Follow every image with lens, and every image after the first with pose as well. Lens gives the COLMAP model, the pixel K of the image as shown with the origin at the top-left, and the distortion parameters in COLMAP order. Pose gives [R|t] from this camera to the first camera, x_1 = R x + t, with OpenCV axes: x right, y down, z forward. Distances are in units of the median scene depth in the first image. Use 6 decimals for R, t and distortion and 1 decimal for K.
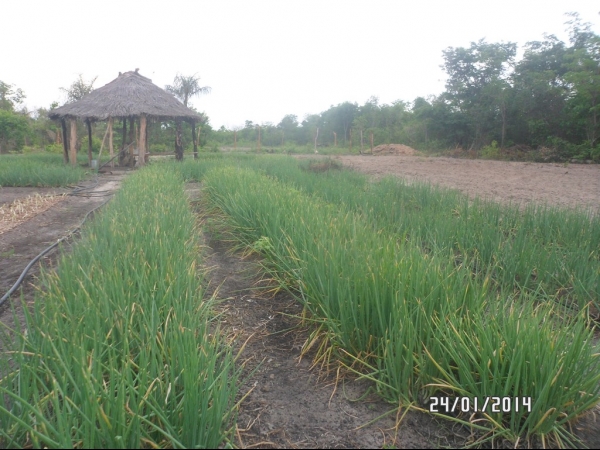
lens RADIAL K [[464.0, 0, 302.2], [0, 464.0, 224.3], [0, 0, 1]] dist [-0.163986, 0.144999]
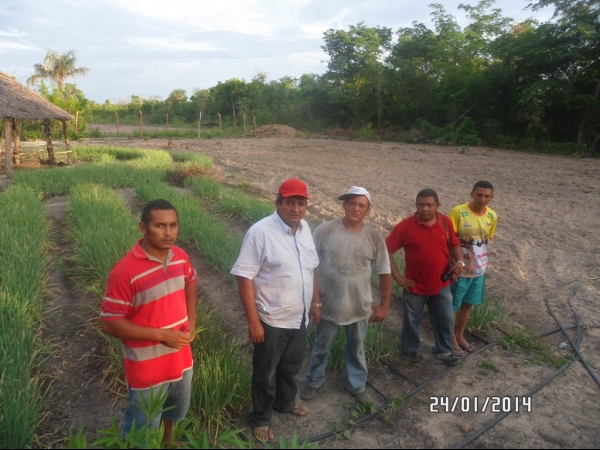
lens RADIAL K [[464.0, 0, 302.2], [0, 464.0, 224.3], [0, 0, 1]] dist [-0.163986, 0.144999]
pose [[0.974534, -0.044532, 0.219773, 0.015367], [0.031317, 0.997506, 0.063251, -0.014276], [-0.222042, -0.054758, 0.973498, -0.027805]]
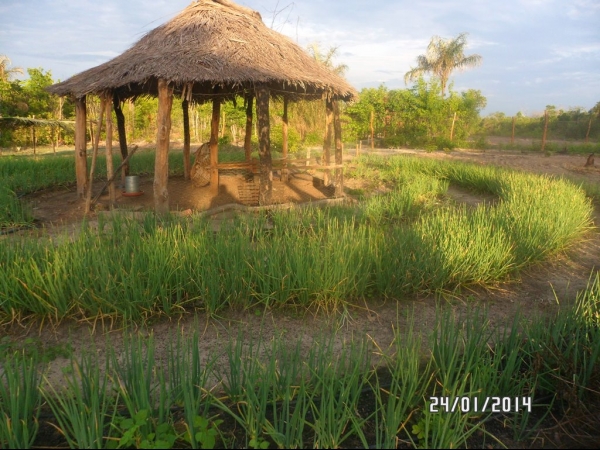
lens RADIAL K [[464.0, 0, 302.2], [0, 464.0, 224.3], [0, 0, 1]] dist [-0.163986, 0.144999]
pose [[0.814407, 0.117214, -0.568333, 0.000121], [-0.100573, 0.993077, 0.060696, -0.044952], [0.571513, 0.007727, 0.820557, 0.234212]]
